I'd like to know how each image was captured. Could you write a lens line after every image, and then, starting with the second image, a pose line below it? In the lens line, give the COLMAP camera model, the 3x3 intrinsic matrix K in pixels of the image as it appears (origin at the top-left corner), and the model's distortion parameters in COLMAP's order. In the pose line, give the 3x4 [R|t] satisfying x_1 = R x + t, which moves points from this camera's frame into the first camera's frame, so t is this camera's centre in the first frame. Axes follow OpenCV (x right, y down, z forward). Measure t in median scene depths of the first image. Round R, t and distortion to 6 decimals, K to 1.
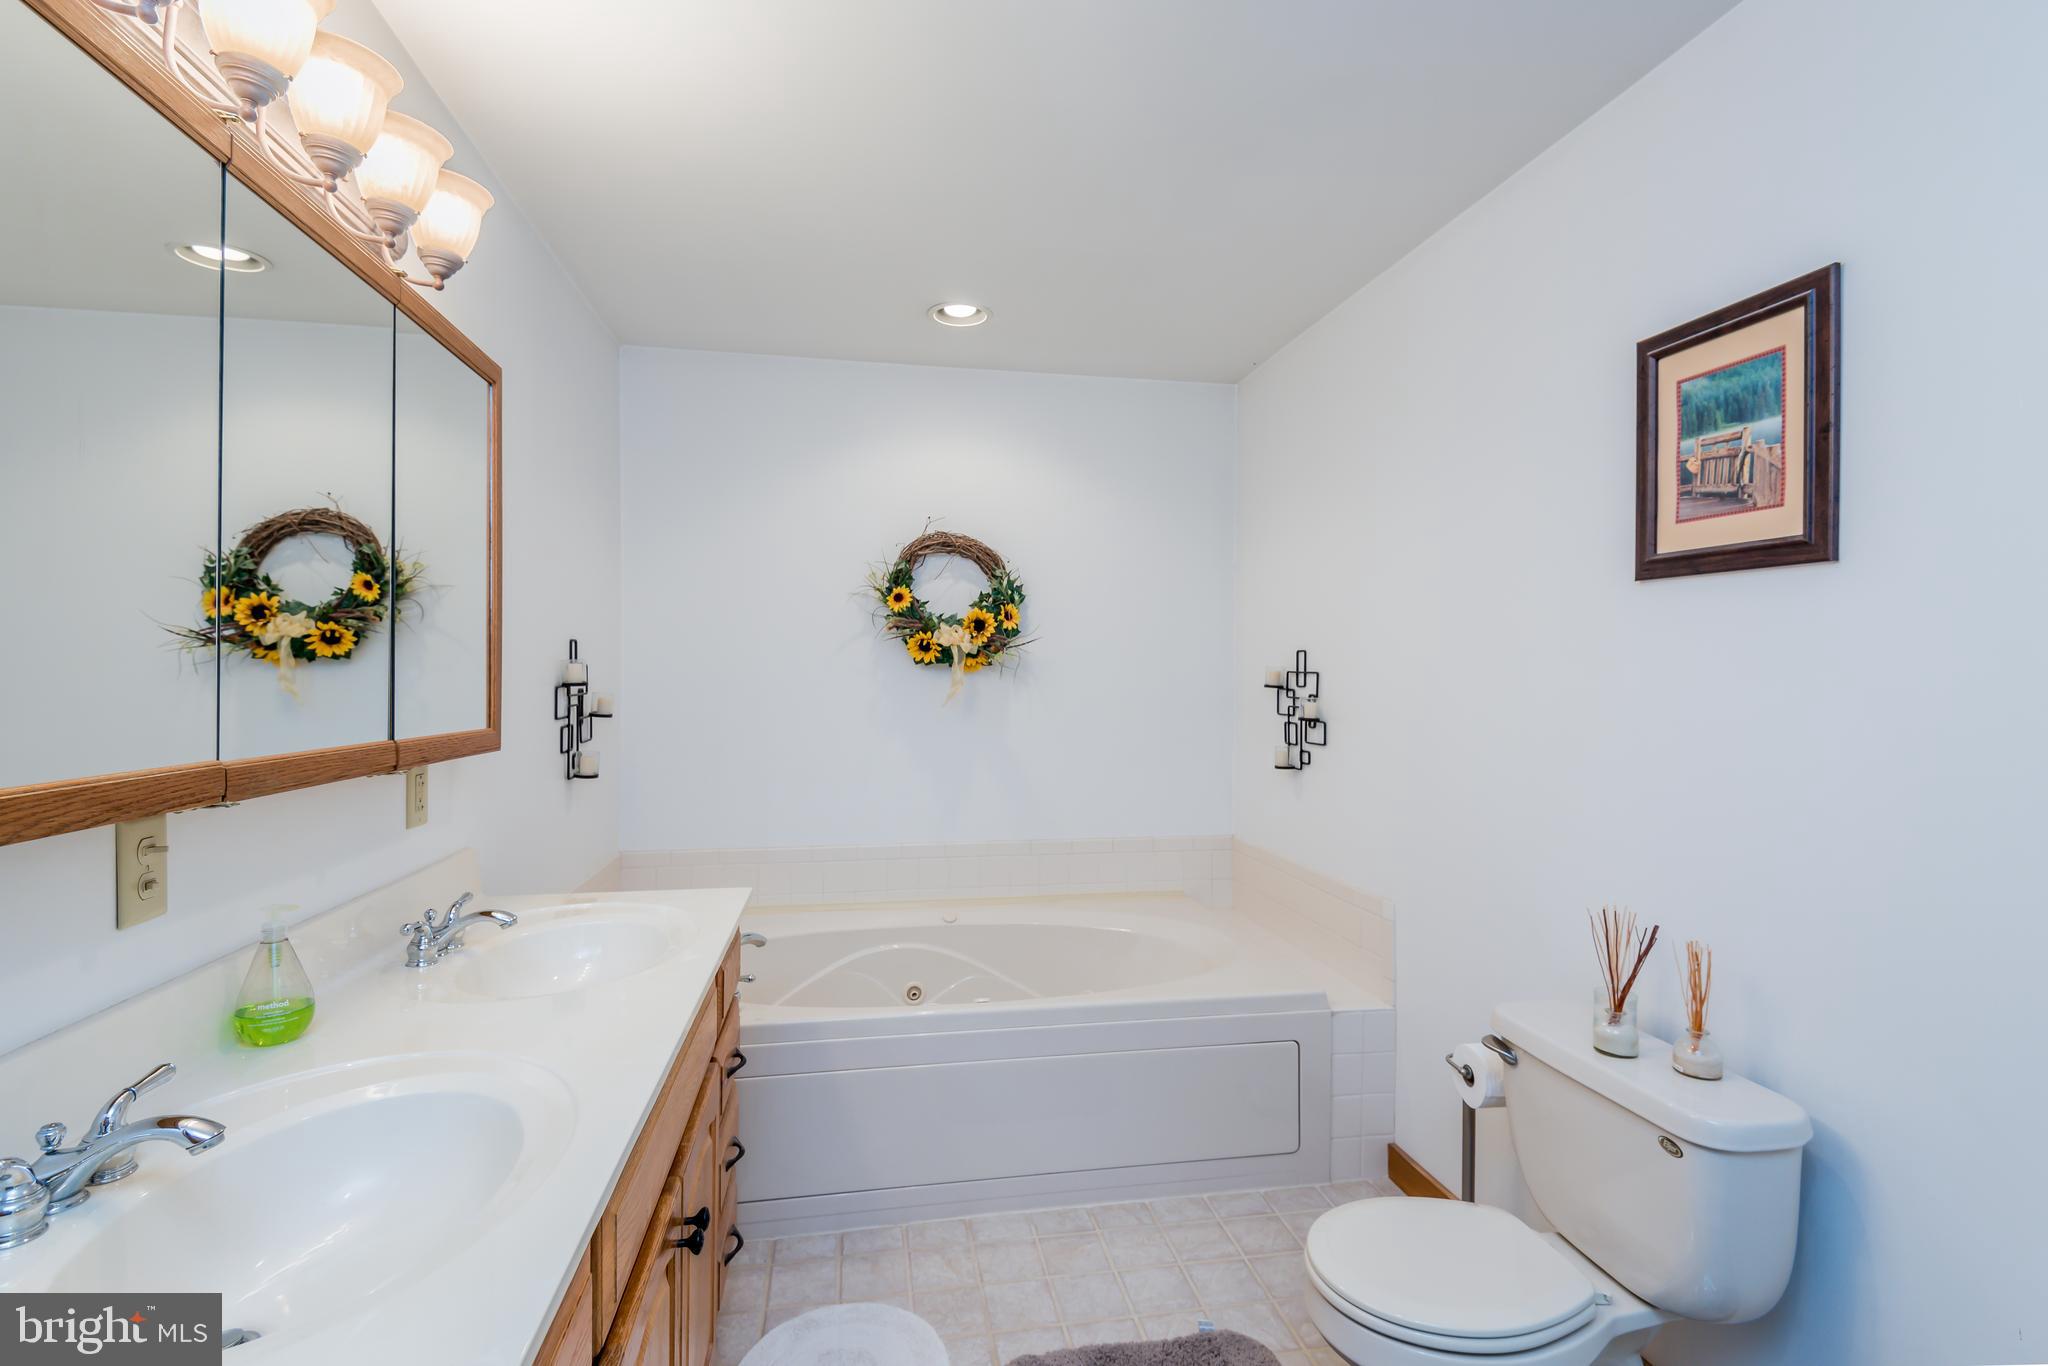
lens RADIAL K [[870.1, 0, 1001.7], [0, 870.1, 669.2], [0, 0, 1]] dist [-0.018264, -0.005139]
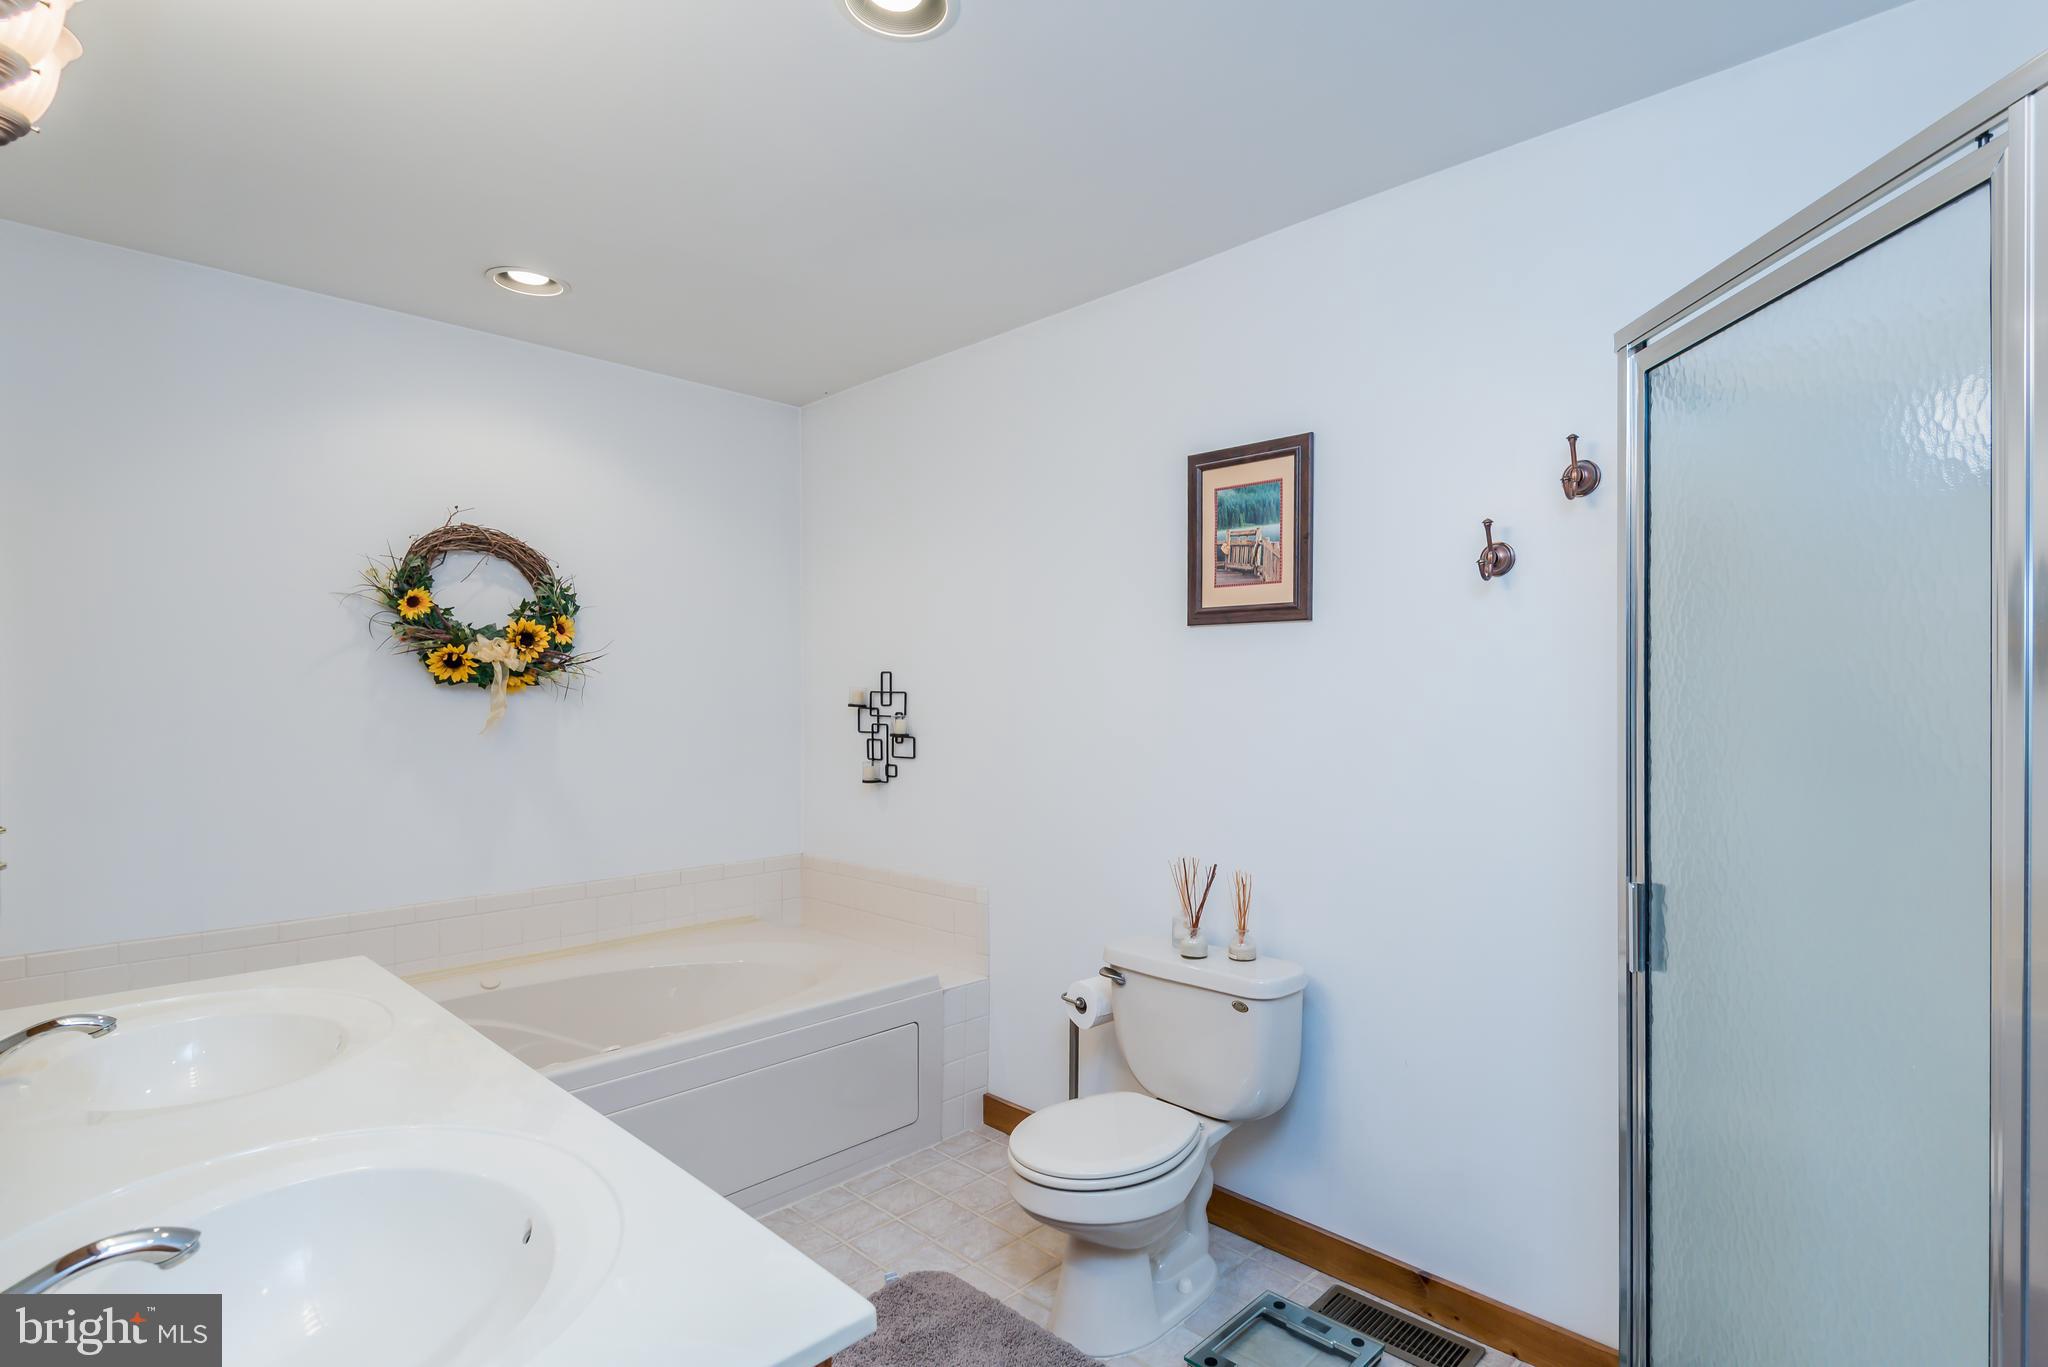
lens RADIAL K [[931.7, 0, 1026.1], [0, 931.7, 696.4], [0, 0, 1]] dist [-0.022670, -0.000374]
pose [[0.815967, -0.004563, 0.578081, -0.283502], [0.000852, 0.999977, 0.006689, 0.001735], [-0.578098, -0.004966, 0.815952, -0.070612]]
